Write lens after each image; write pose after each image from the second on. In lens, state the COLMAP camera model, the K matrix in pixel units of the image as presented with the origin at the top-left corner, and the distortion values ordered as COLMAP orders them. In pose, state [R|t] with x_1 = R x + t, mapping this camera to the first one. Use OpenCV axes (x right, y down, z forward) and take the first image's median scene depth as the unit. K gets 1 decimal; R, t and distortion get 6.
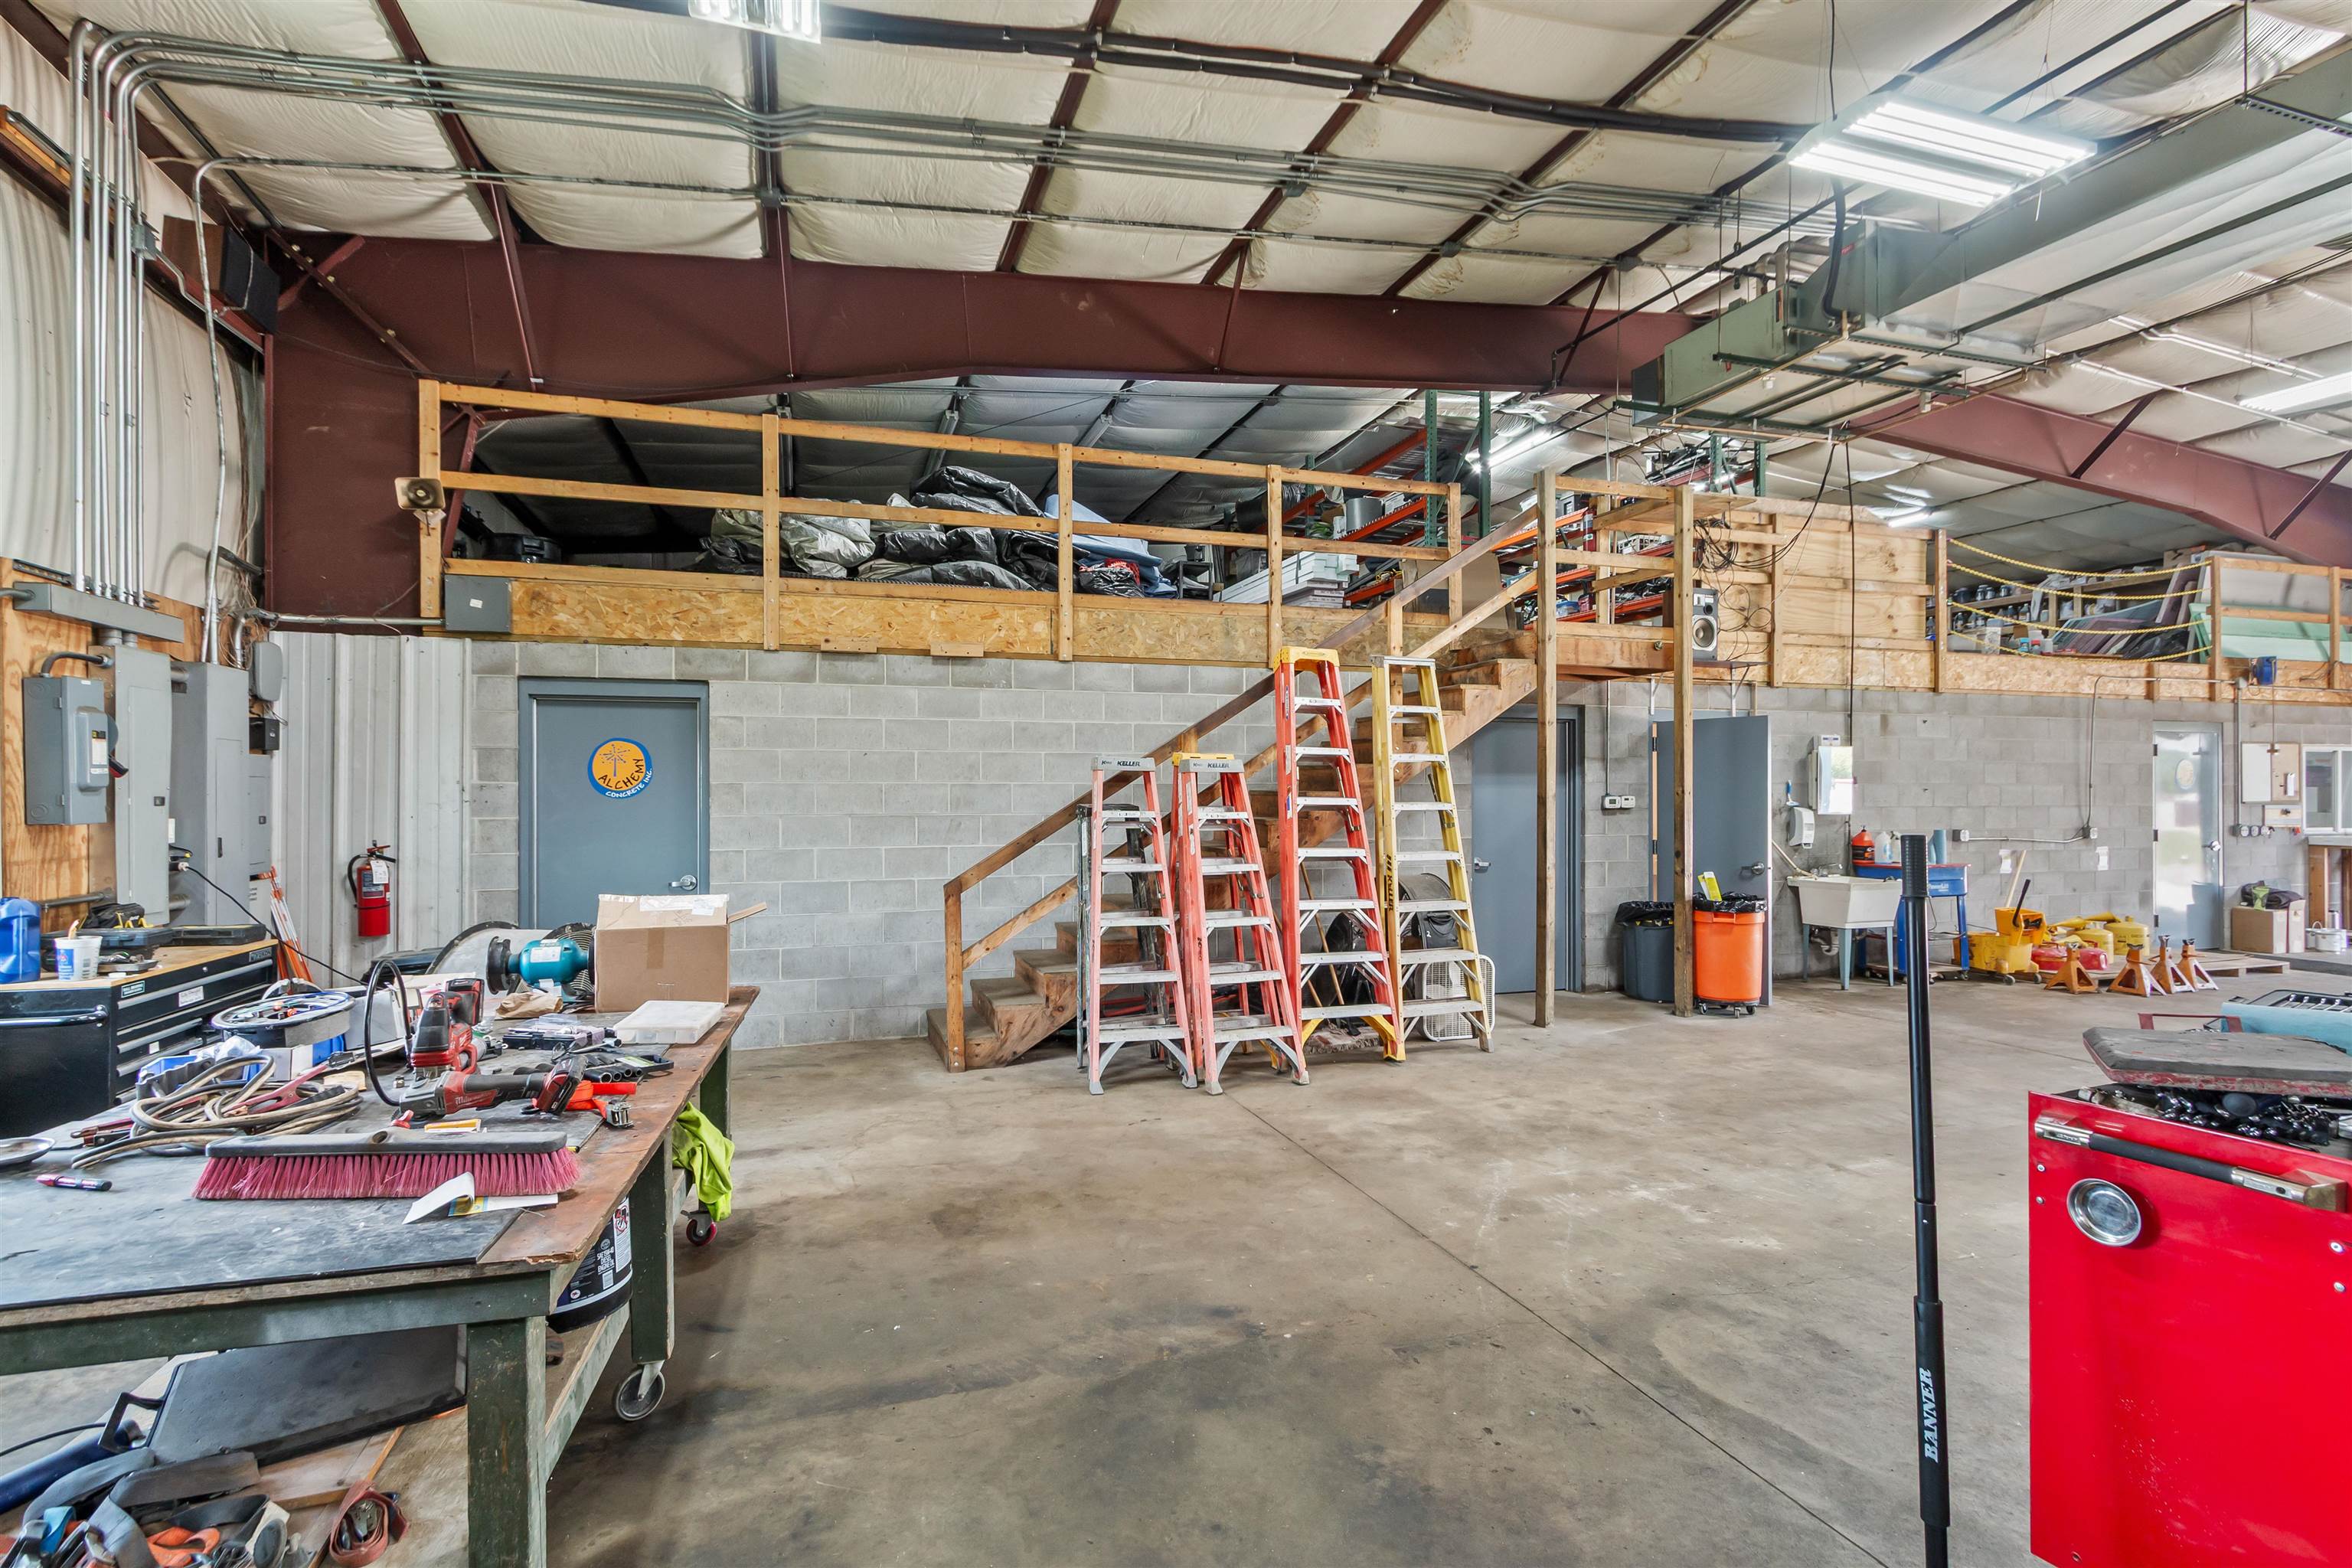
lens RADIAL K [[1099.4, 0, 1176.0], [0, 1099.4, 784.0], [0, 0, 1]] dist [0.003238, 0.000228]
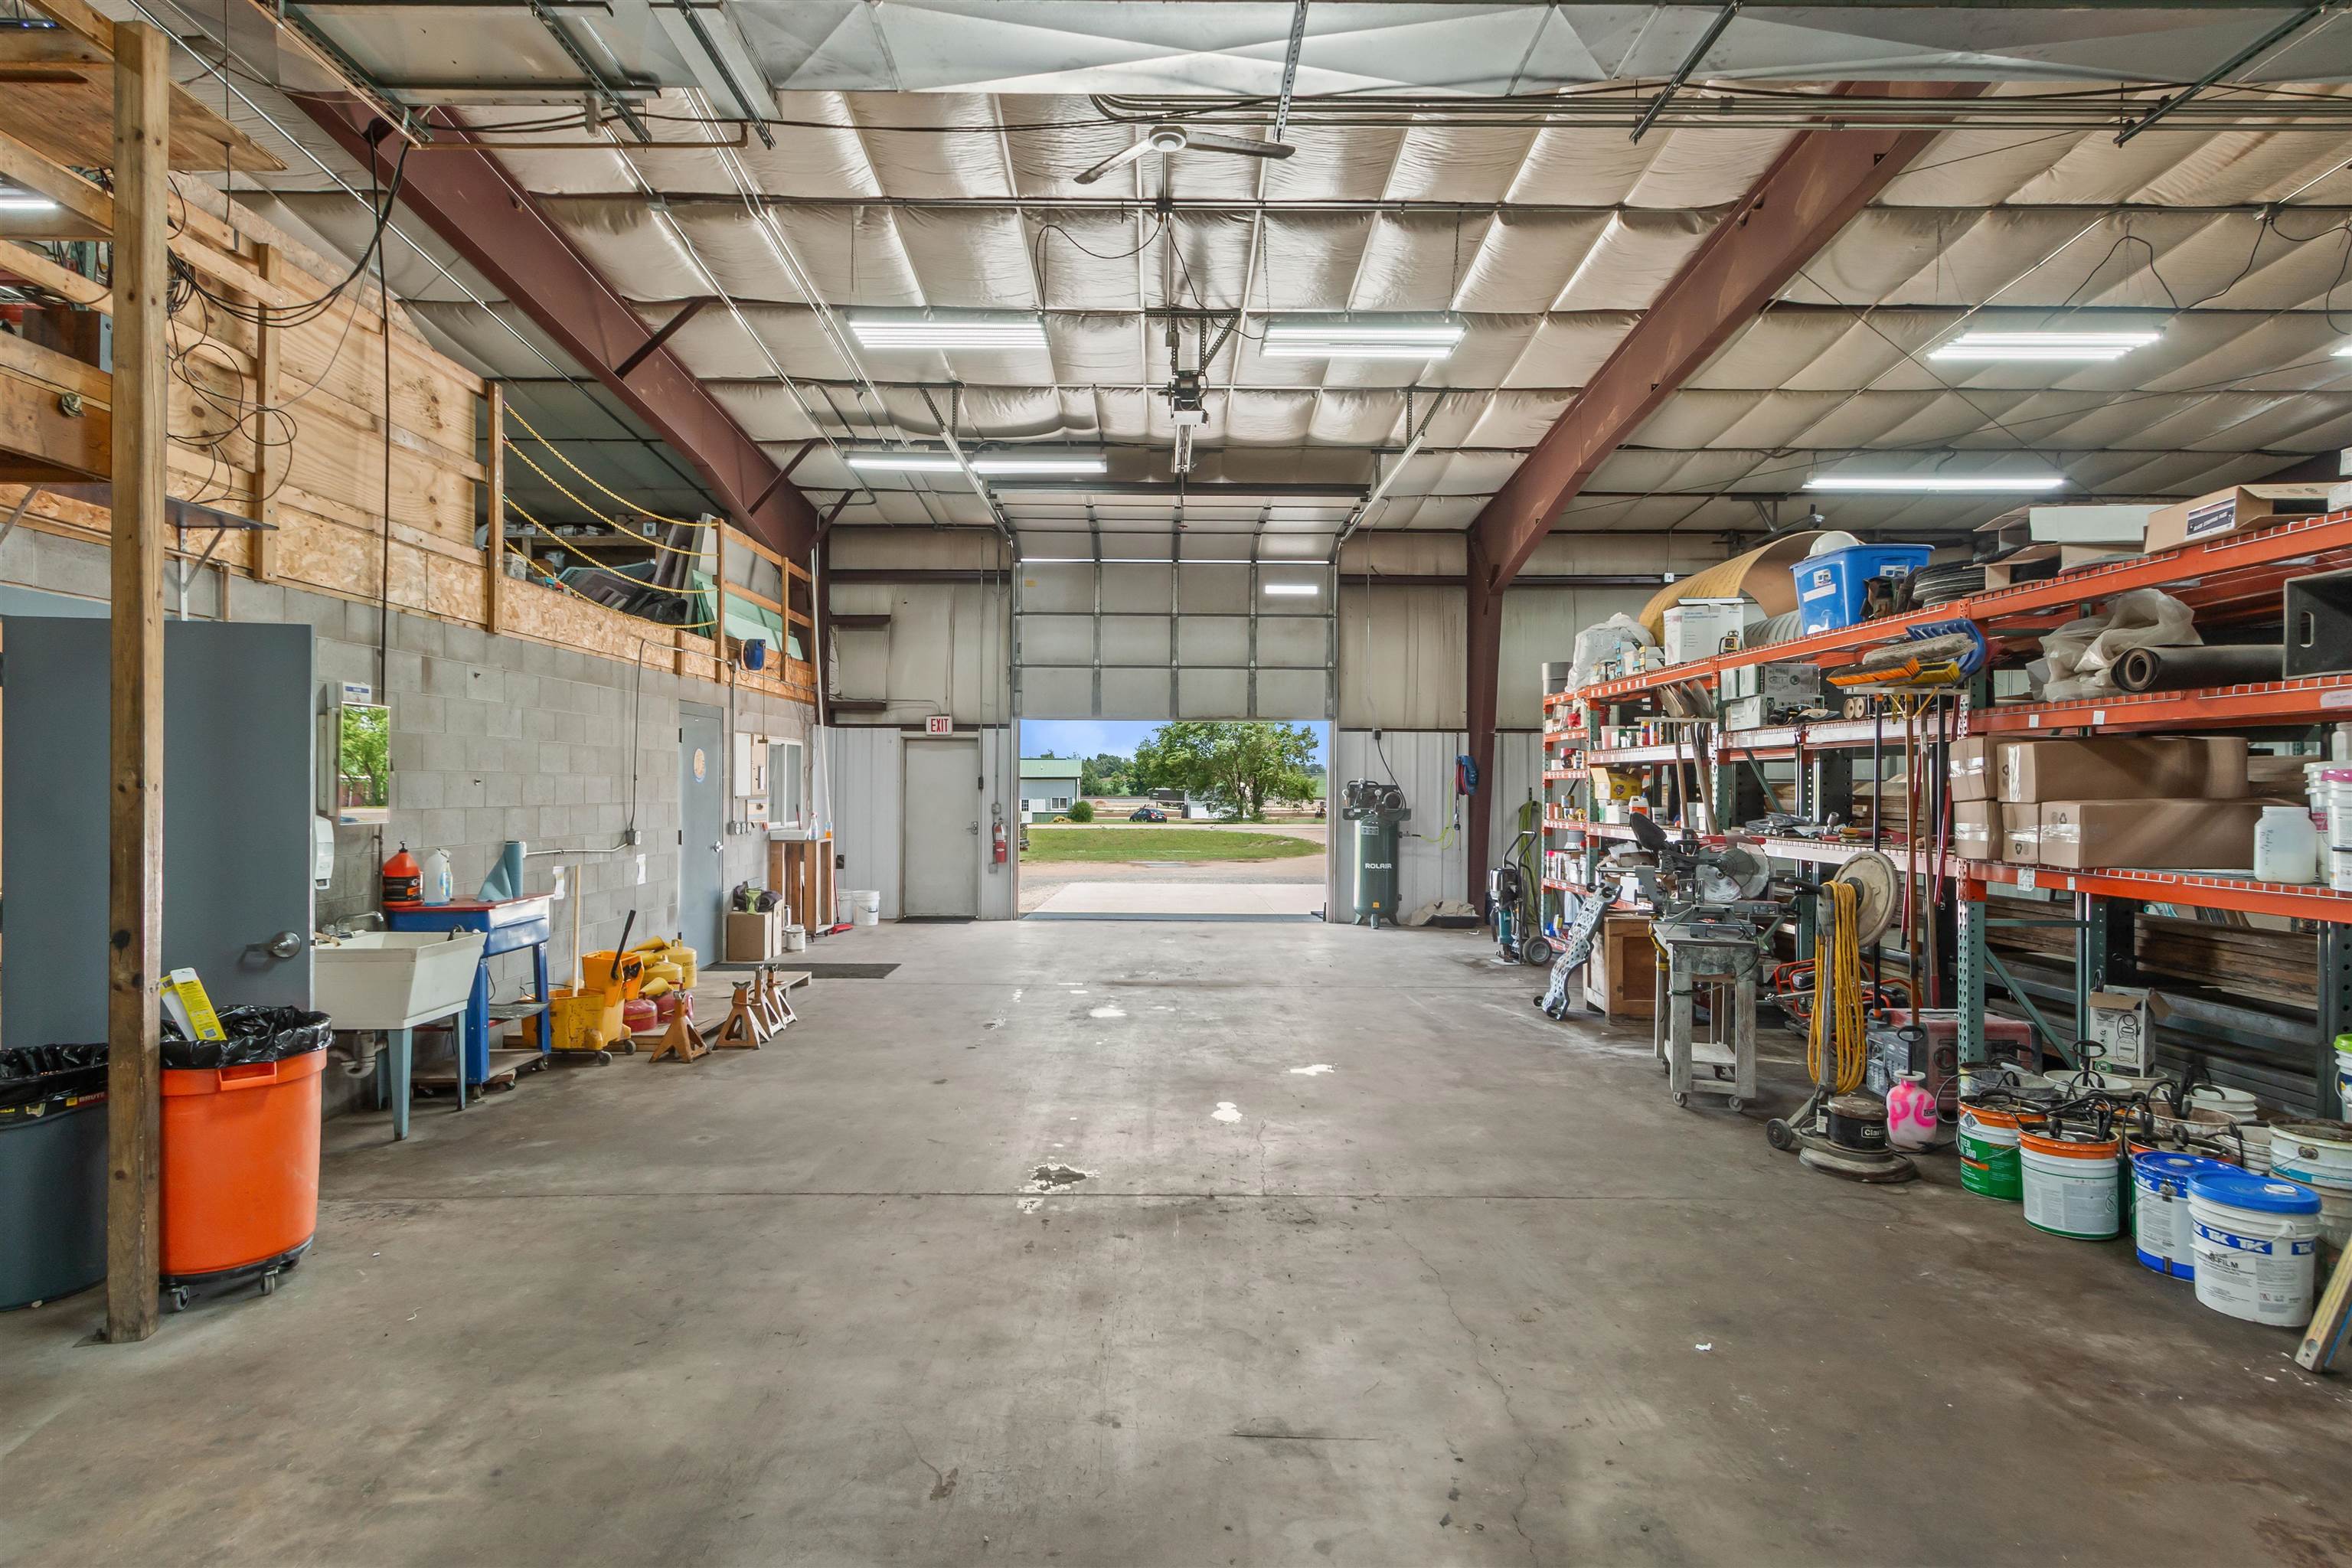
lens RADIAL K [[1258.4, 0, 1176.0], [0, 1258.4, 784.0], [0, 0, 1]] dist [0.027974, -0.020008]
pose [[0.312968, 0.001928, 0.949762, 0.112647], [-0.007579, 0.999971, 0.000468, 0.003399], [-0.949733, -0.007345, 0.312974, 0.404466]]
